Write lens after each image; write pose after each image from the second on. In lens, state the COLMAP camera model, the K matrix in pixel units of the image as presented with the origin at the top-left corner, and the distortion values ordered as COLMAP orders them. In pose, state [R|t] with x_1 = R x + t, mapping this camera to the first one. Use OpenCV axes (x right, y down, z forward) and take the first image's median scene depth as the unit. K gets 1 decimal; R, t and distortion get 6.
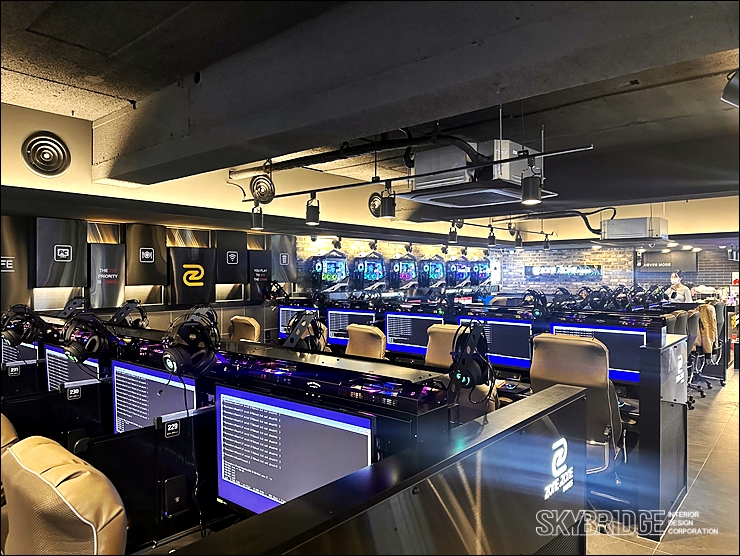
lens RADIAL K [[522.8, 0, 370.0], [0, 522.8, 278.0], [0, 0, 1]] dist [-0.000442, -0.002687]
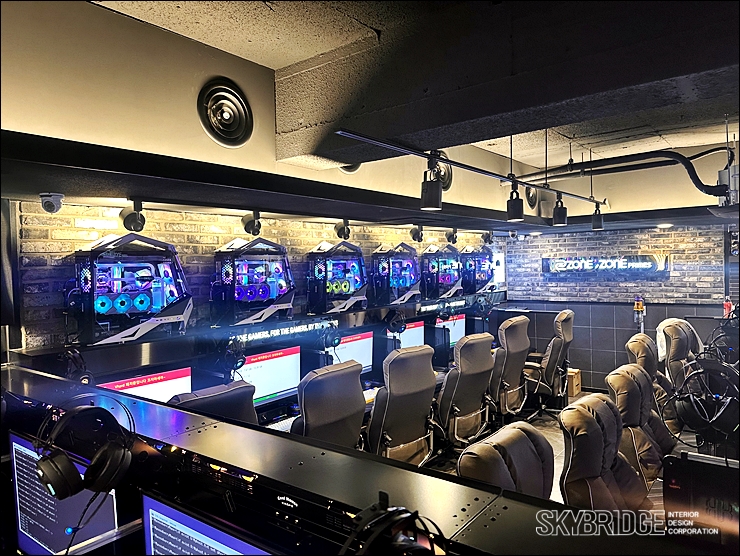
lens RADIAL K [[522.8, 0, 370.0], [0, 522.8, 278.0], [0, 0, 1]] dist [-0.000442, -0.002687]
pose [[0.998972, -0.023554, 0.038731, 0.066639], [0.022924, 0.999599, 0.016645, -0.016853], [-0.039108, -0.015740, 0.999111, 0.423592]]
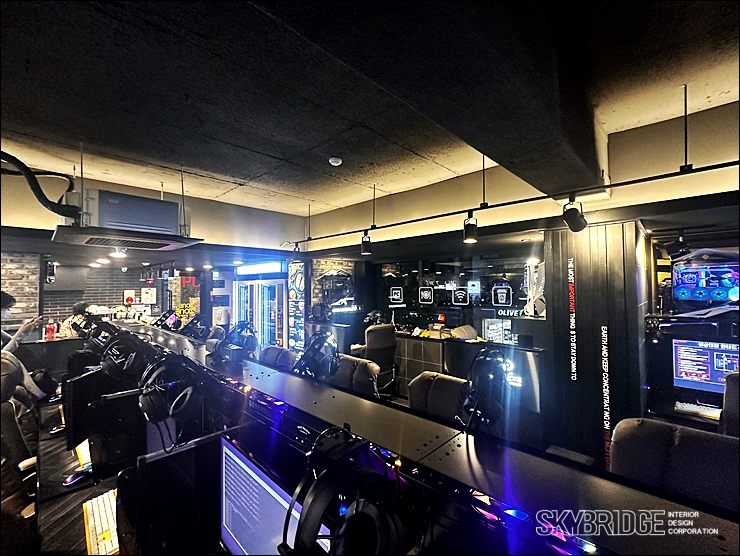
lens RADIAL K [[319.6, 0, 370.0], [0, 319.6, 278.0], [0, 0, 1]] dist [0.000442, 0.000028]
pose [[0.068957, 0.031389, 0.997126, 0.133516], [0.015134, 0.999357, -0.032506, -0.009388], [-0.997505, 0.017332, 0.068437, 0.581592]]
